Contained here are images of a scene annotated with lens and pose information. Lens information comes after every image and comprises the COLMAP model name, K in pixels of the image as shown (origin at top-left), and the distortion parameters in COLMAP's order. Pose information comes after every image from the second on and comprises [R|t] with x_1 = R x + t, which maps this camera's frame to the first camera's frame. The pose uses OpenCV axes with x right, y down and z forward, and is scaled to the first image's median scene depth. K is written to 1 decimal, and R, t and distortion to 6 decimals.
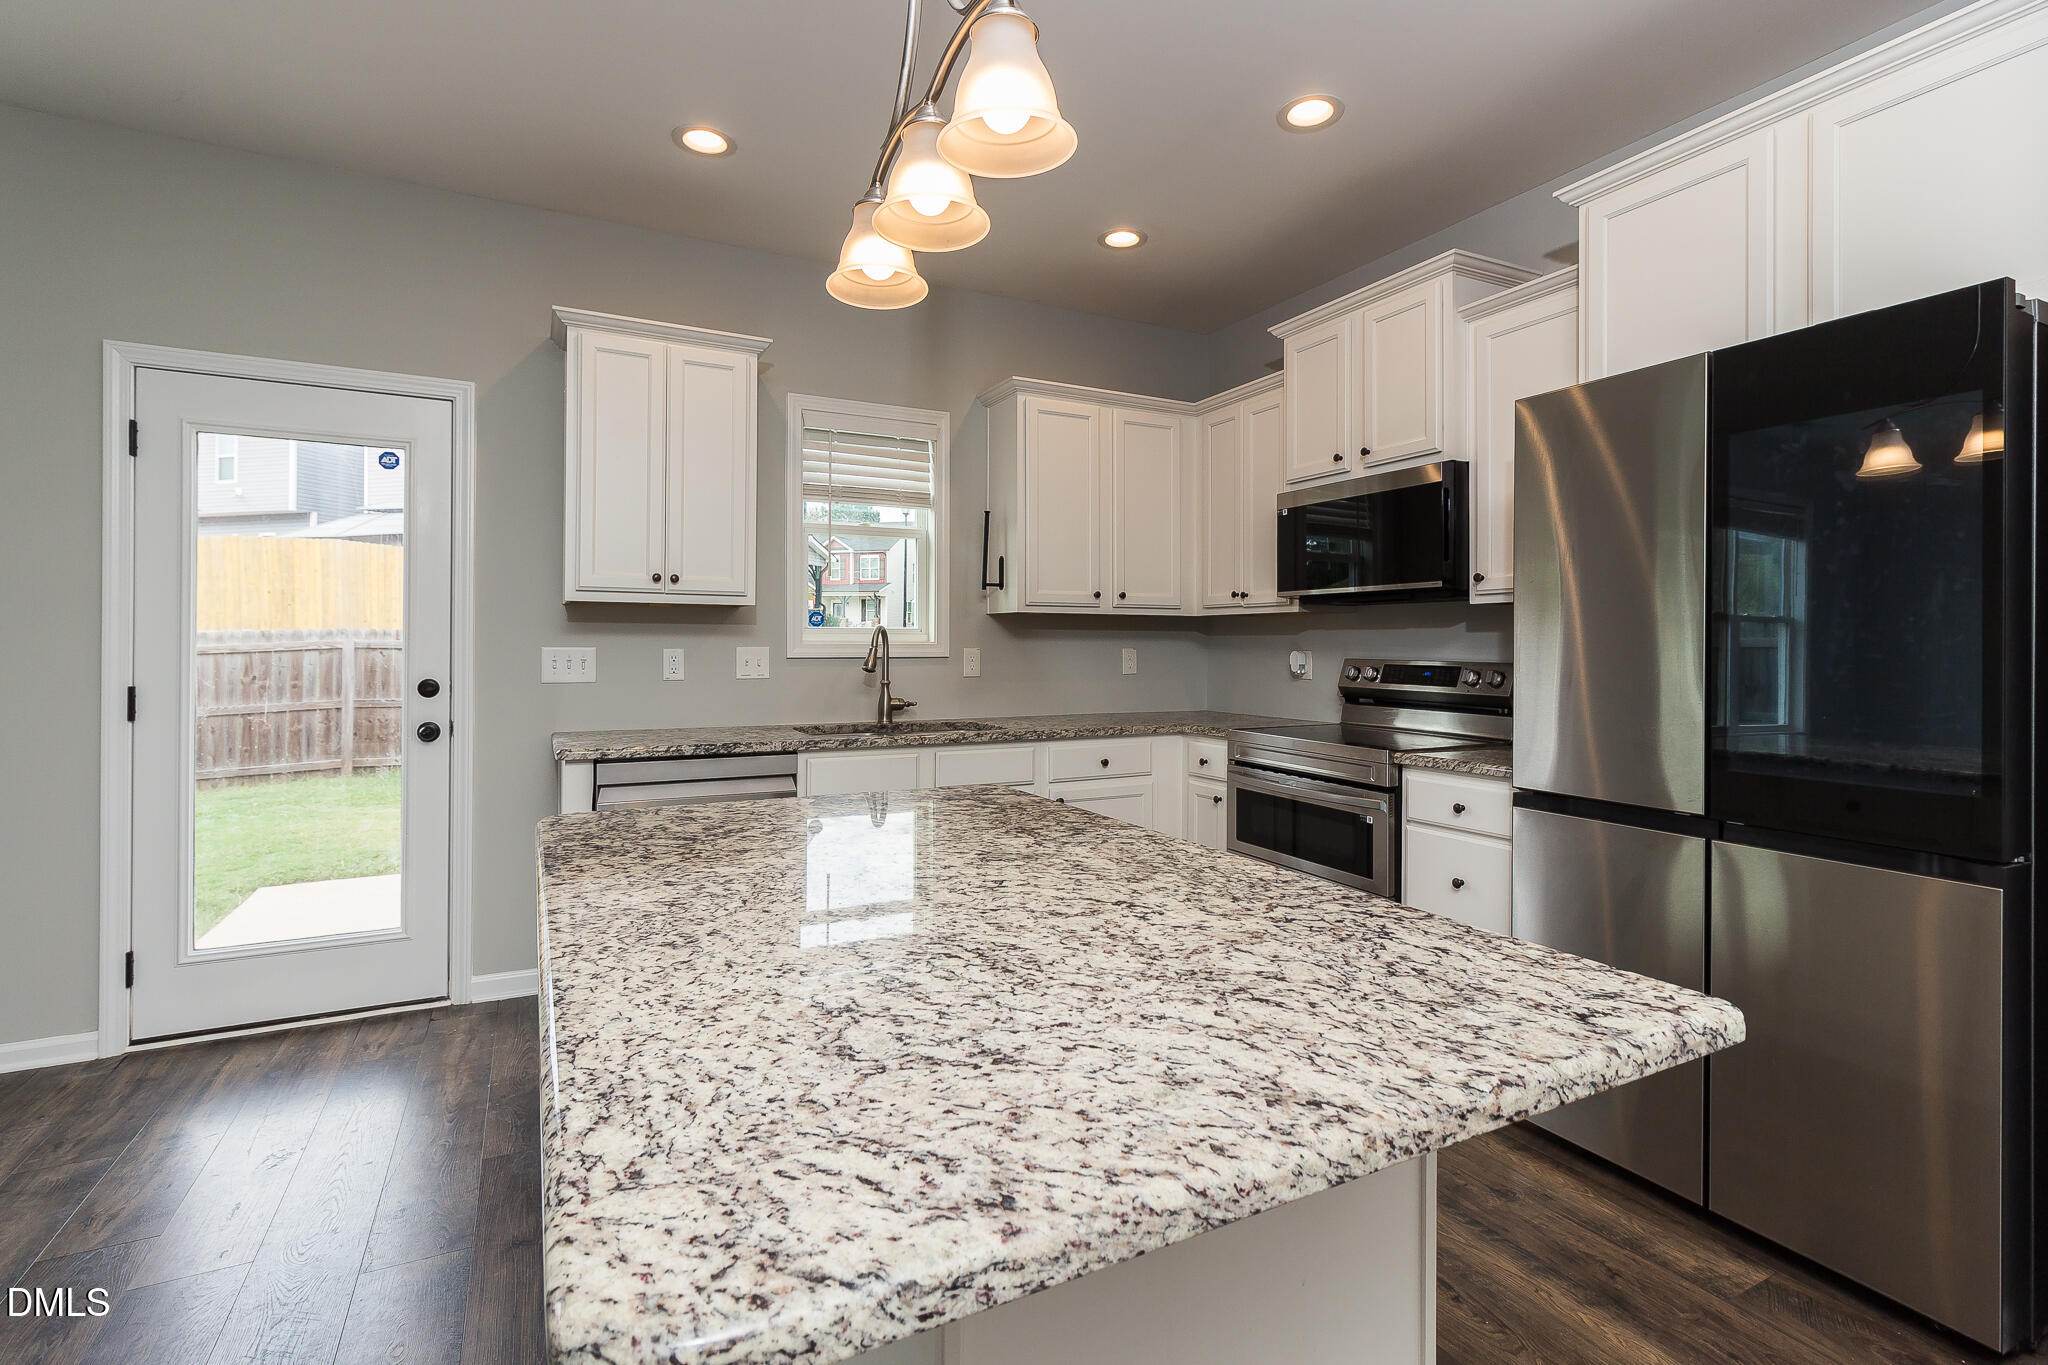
lens RADIAL K [[948.2, 0, 1032.8], [0, 948.2, 643.9], [0, 0, 1]] dist [0.002270, 0.000038]
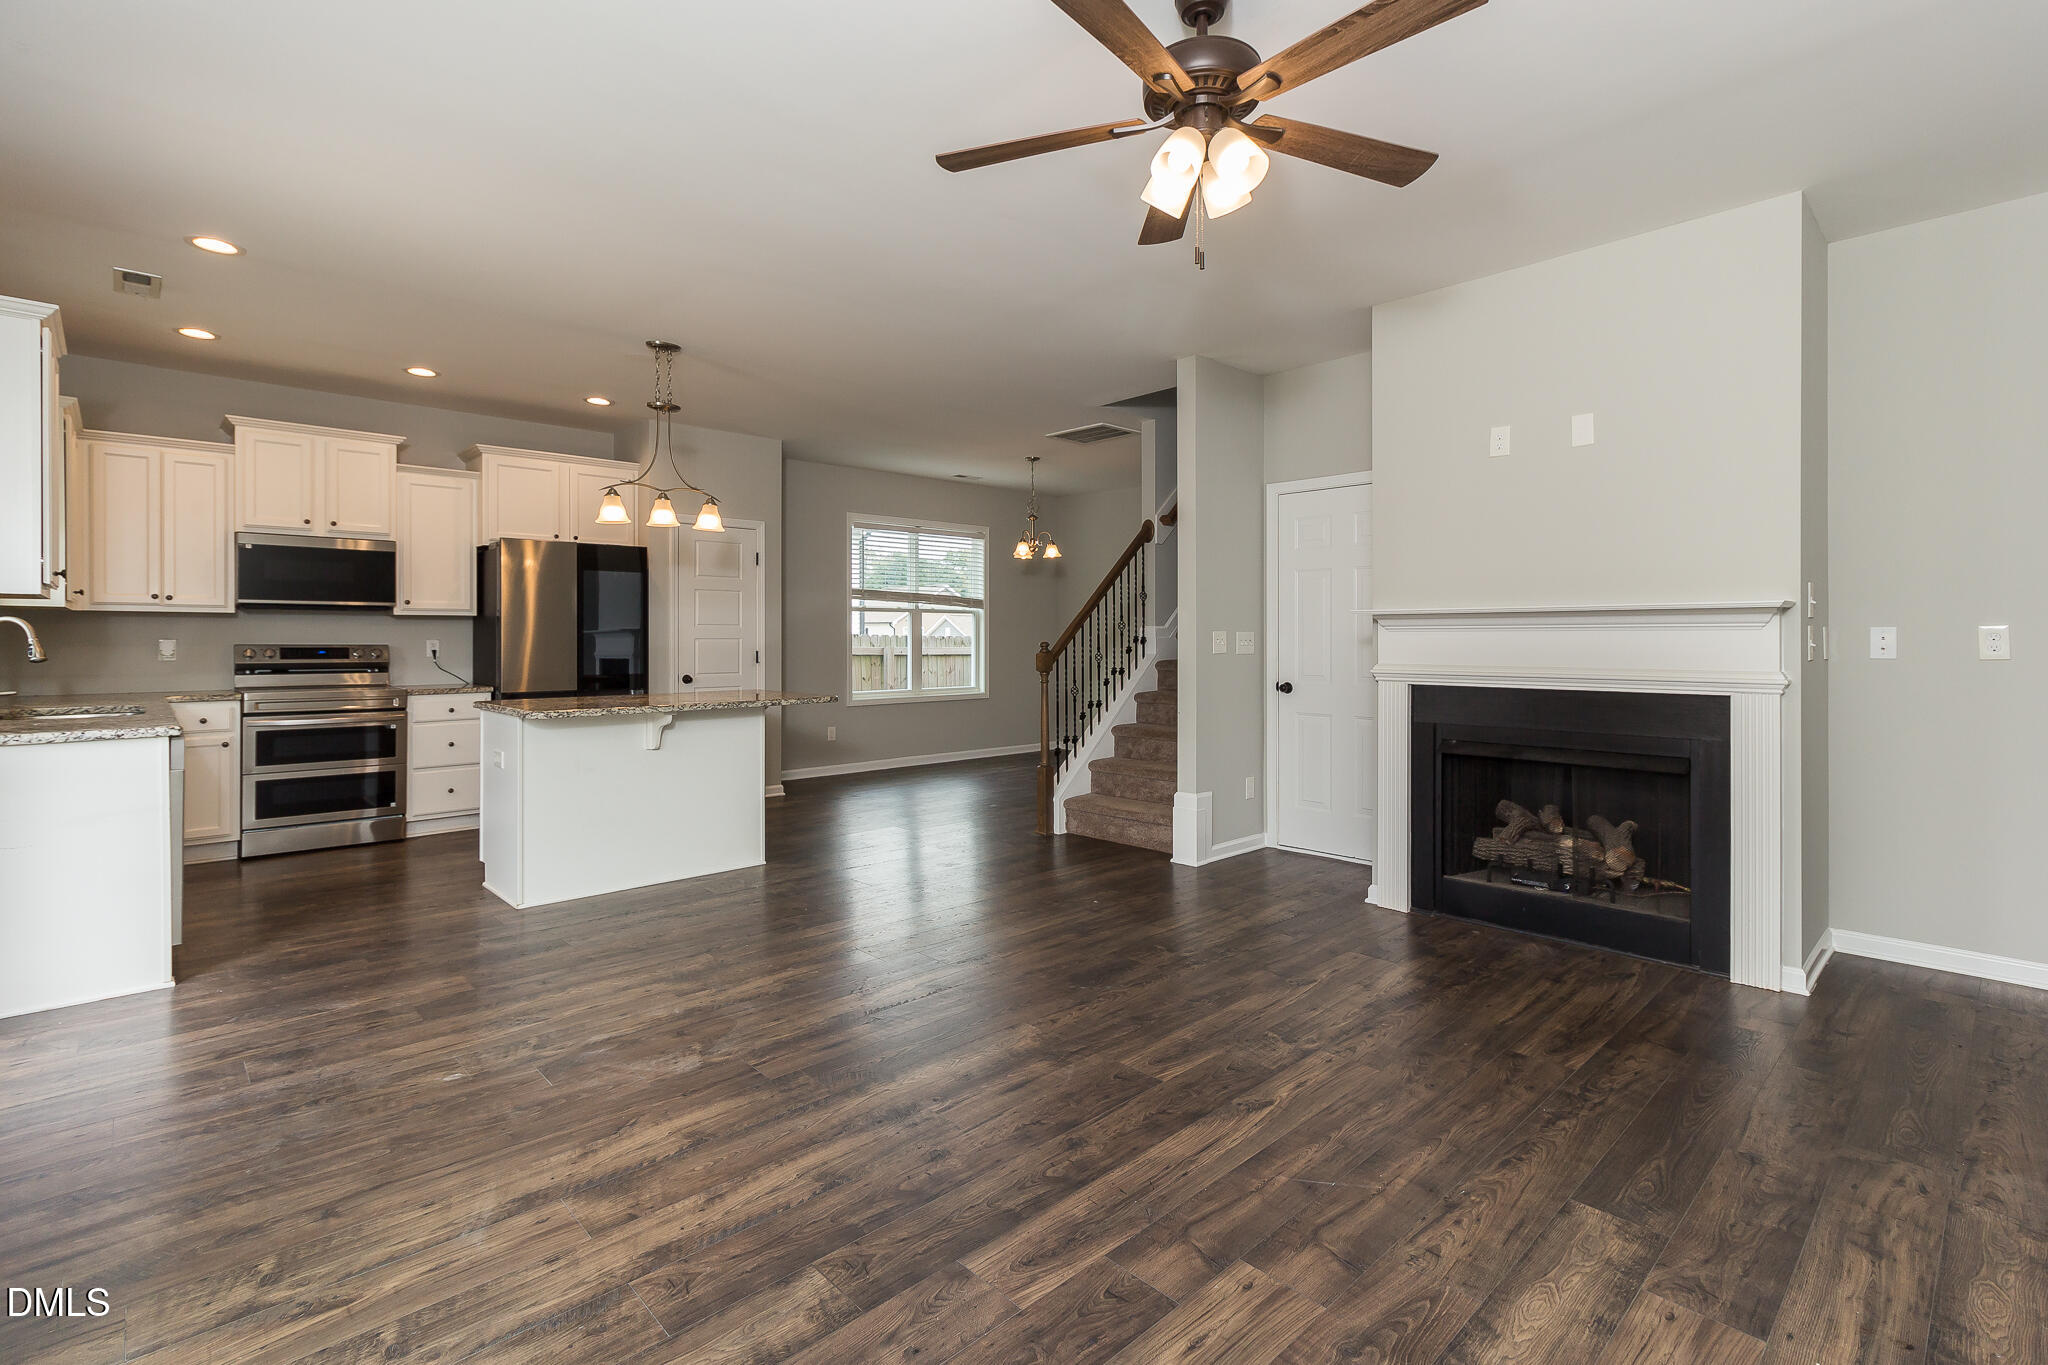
lens RADIAL K [[948.2, 0, 1032.8], [0, 948.2, 643.9], [0, 0, 1]] dist [0.002270, 0.000038]
pose [[-0.276038, -0.012580, 0.961064, -1.554305], [-0.004221, 0.999921, 0.011876, -0.008788], [-0.961137, -0.000779, -0.276069, 0.239810]]
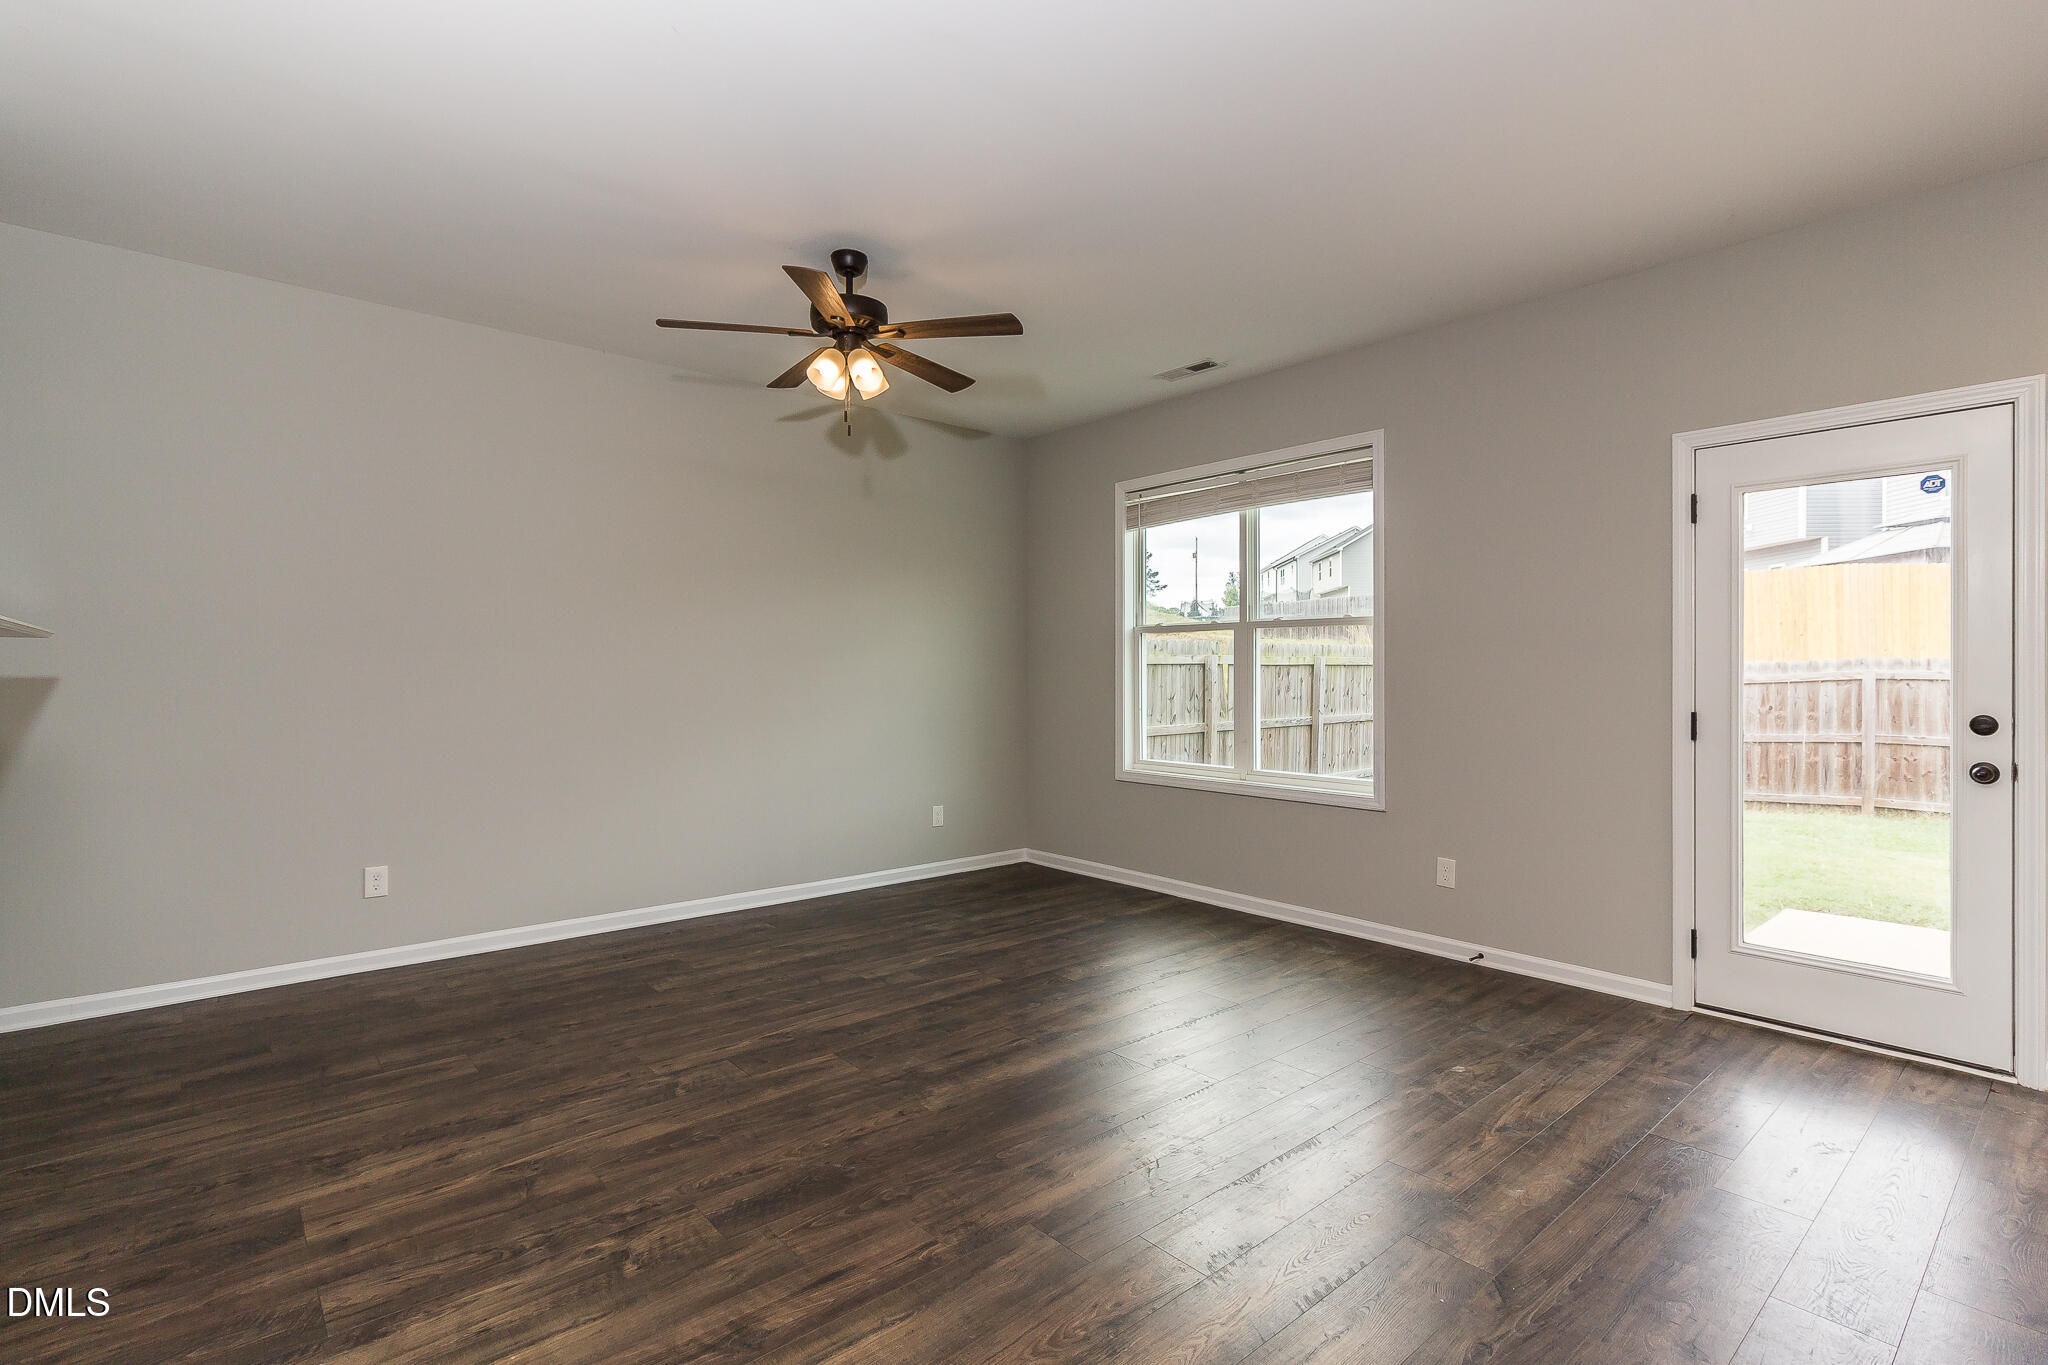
lens RADIAL K [[962.4, 0, 1022.8], [0, 962.4, 673.1], [0, 0, 1]] dist [0.002017, -0.000009]
pose [[0.228045, -0.004885, -0.973638, 0.049272], [0.003799, 0.999984, -0.004127, -0.002795], [0.973643, -0.002758, 0.228060, -0.099047]]
